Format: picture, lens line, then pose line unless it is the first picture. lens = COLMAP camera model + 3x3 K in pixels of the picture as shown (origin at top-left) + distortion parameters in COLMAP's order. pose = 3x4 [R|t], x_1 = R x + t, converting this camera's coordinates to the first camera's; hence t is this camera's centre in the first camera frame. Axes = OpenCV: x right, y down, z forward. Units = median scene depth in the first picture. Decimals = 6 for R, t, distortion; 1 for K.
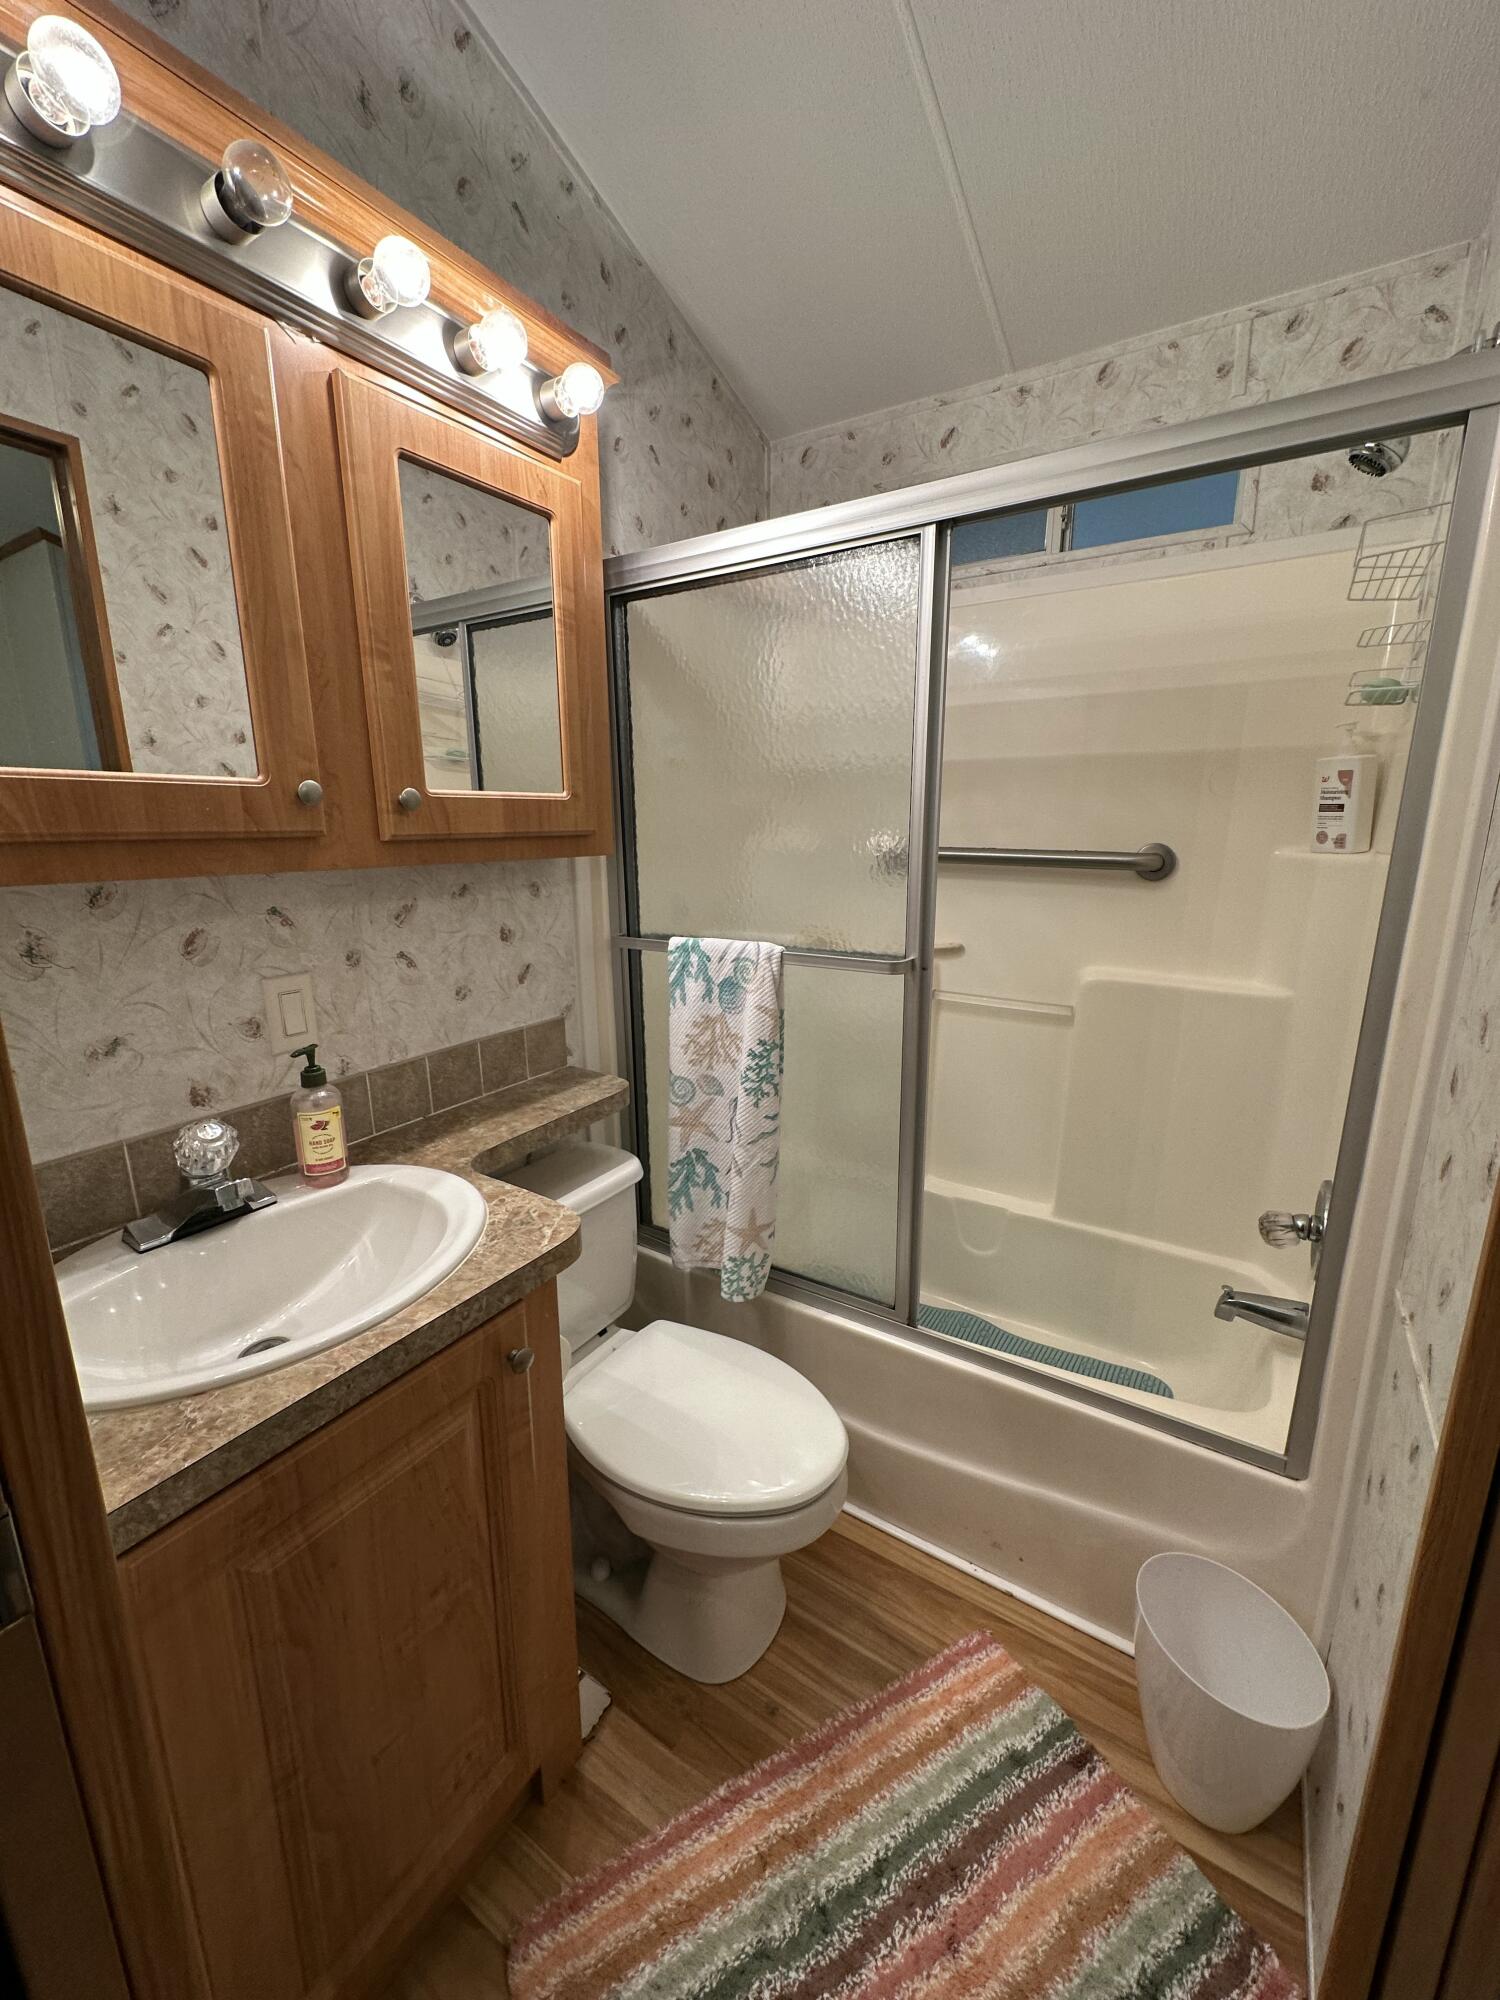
lens RADIAL K [[796.2, 0, 754.7], [0, 796.2, 1002.4], [0, 0, 1]] dist [-0.002908, 0.000893]
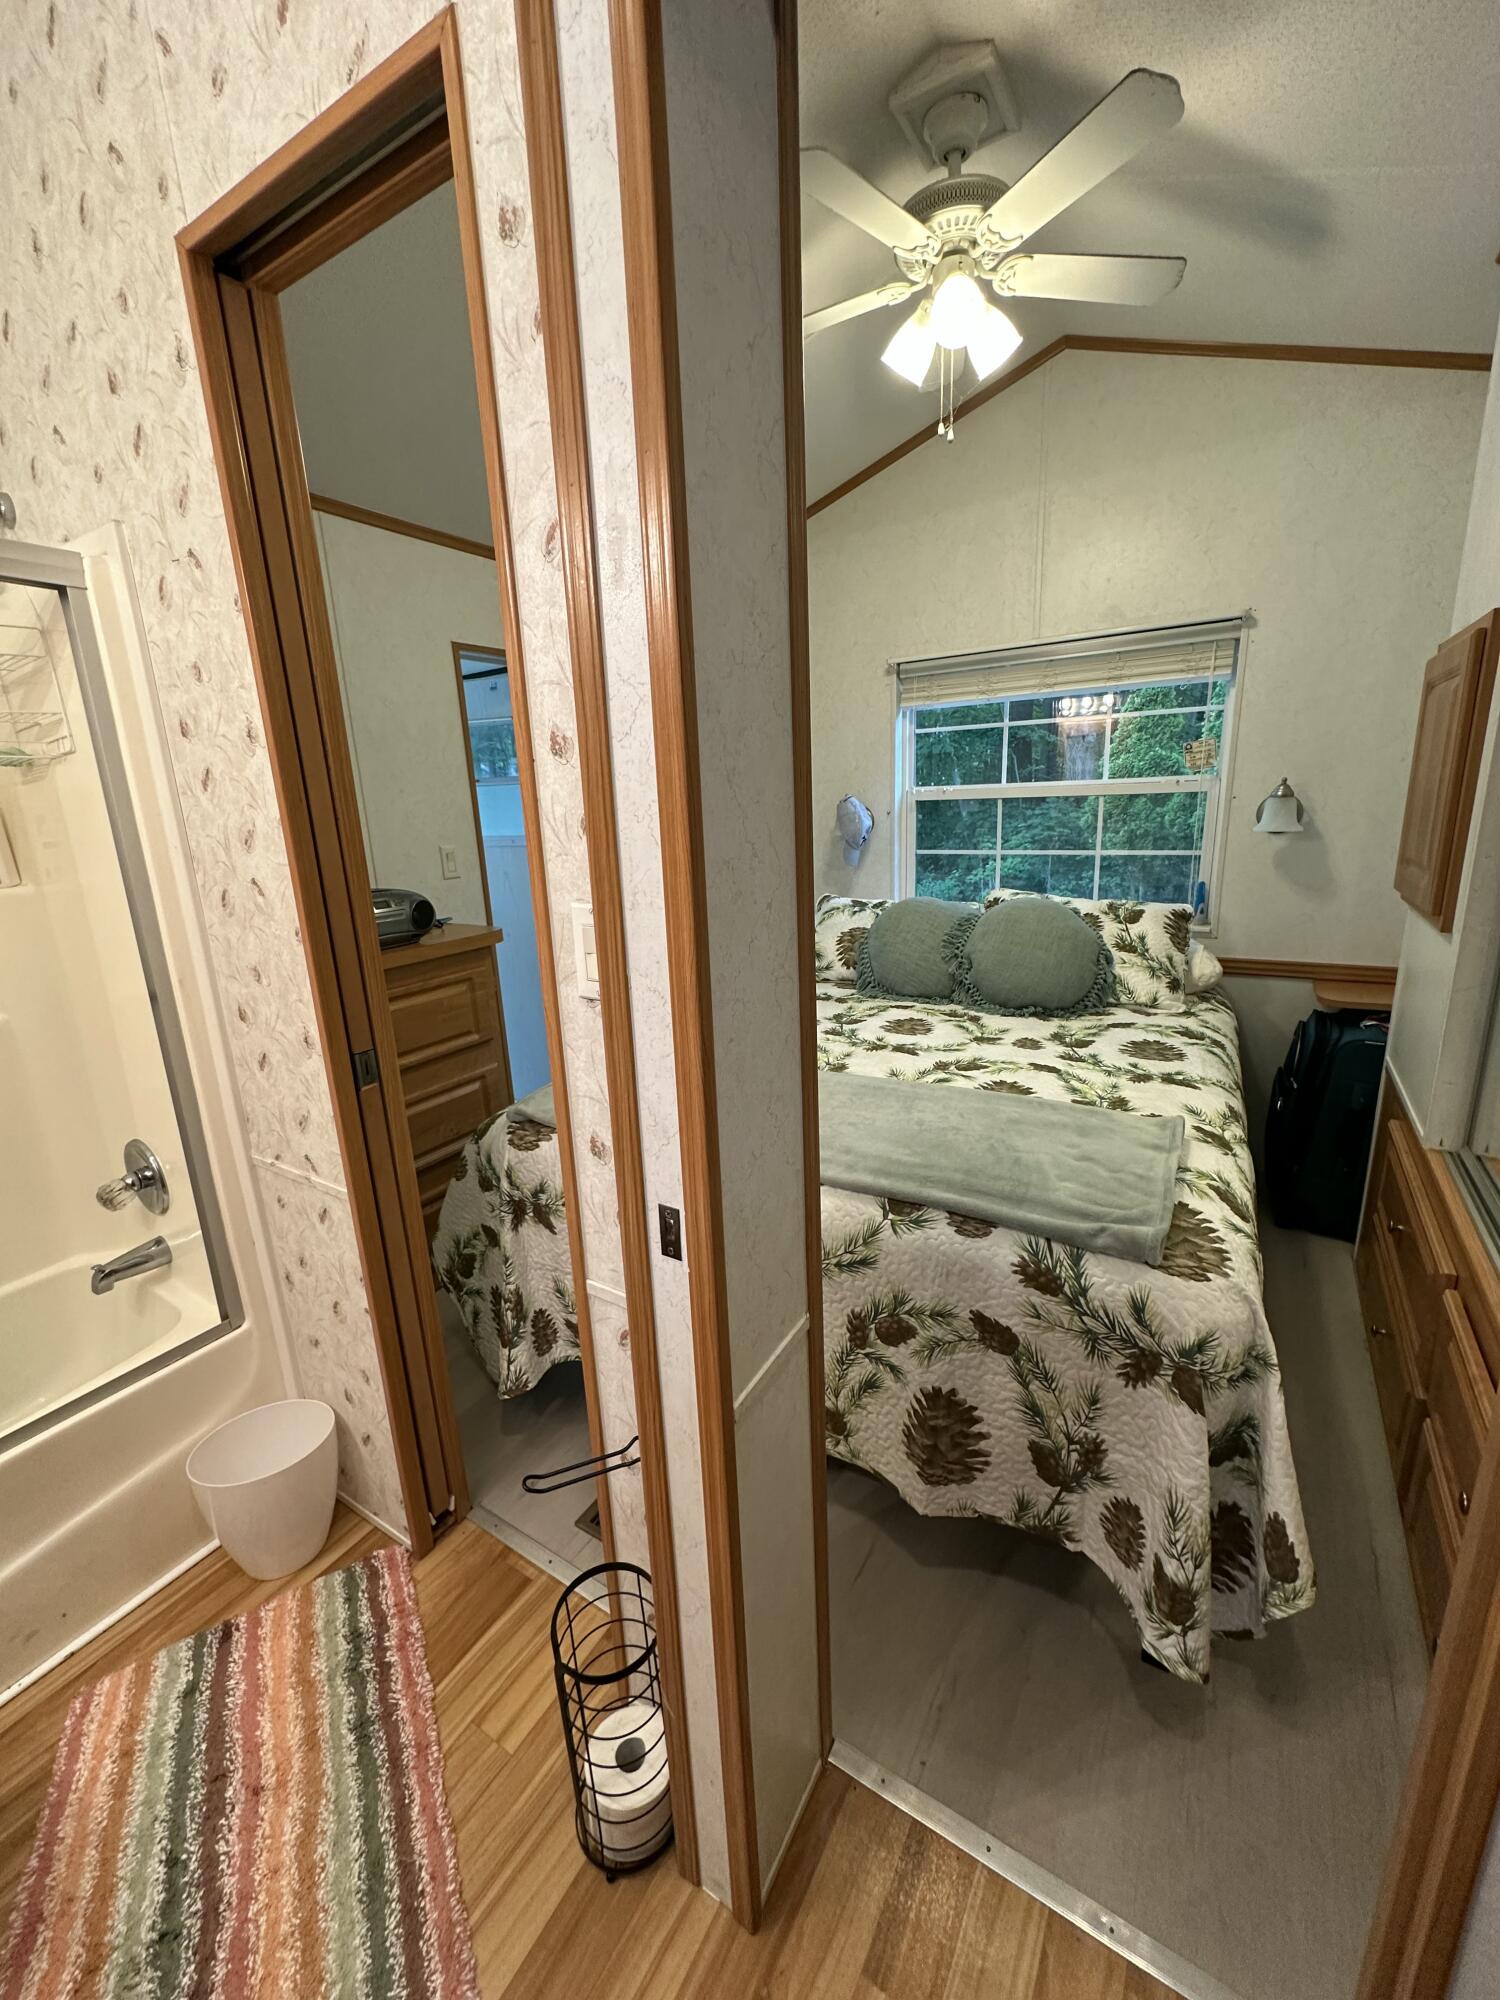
lens RADIAL K [[796.2, 0, 751.1], [0, 796.2, 1003.1], [0, 0, 1]] dist [-0.002908, 0.000893]
pose [[-0.011426, -0.242926, 0.969977, -0.534895], [0.259789, 0.936009, 0.237479, -0.028233], [-0.965598, 0.254703, 0.052415, -0.082945]]
